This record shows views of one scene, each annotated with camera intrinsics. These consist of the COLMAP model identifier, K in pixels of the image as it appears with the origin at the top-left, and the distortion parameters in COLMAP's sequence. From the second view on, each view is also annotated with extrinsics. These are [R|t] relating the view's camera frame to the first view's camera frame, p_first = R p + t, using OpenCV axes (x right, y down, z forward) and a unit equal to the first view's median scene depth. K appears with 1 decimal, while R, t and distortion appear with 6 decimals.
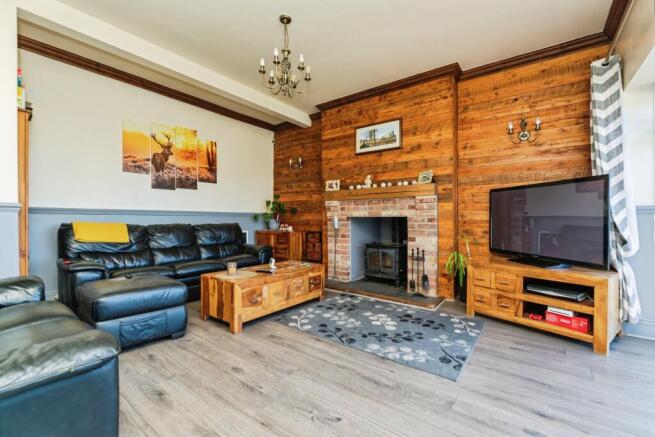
lens RADIAL K [[271.5, 0, 325.0], [0, 271.5, 221.1], [0, 0, 1]] dist [-0.000345, -0.000088]
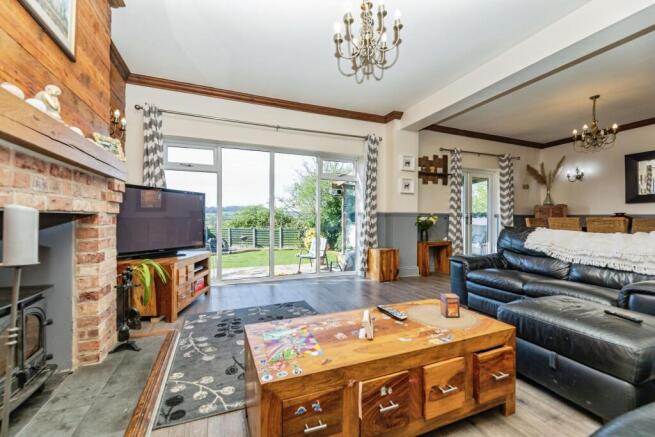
lens RADIAL K [[269.2, 0, 314.7], [0, 269.2, 217.5], [0, 0, 1]] dist [-0.000943, -0.000226]
pose [[-0.832979, -0.003402, 0.553295, -0.354509], [-0.001591, 0.999992, 0.003754, -0.014211], [-0.553303, 0.002246, -0.832977, 1.380510]]
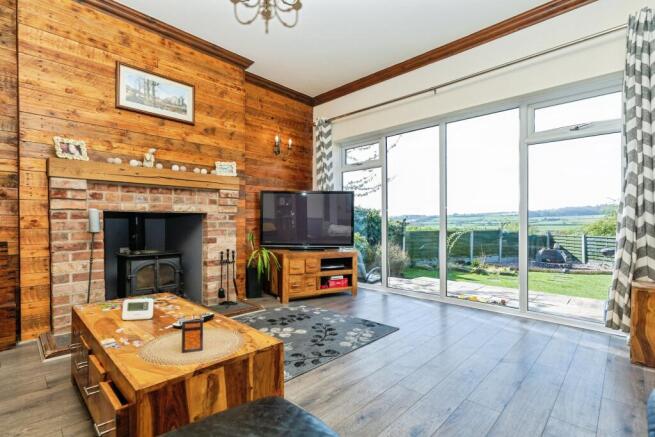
lens RADIAL K [[306.4, 0, 301.8], [0, 306.4, 224.6], [0, 0, 1]] dist [-0.000747, -0.000101]
pose [[0.187187, -0.009665, 0.982277, -0.626344], [0.007948, 0.999934, 0.008324, 0.014316], [-0.982292, 0.006249, 0.187251, 0.636683]]
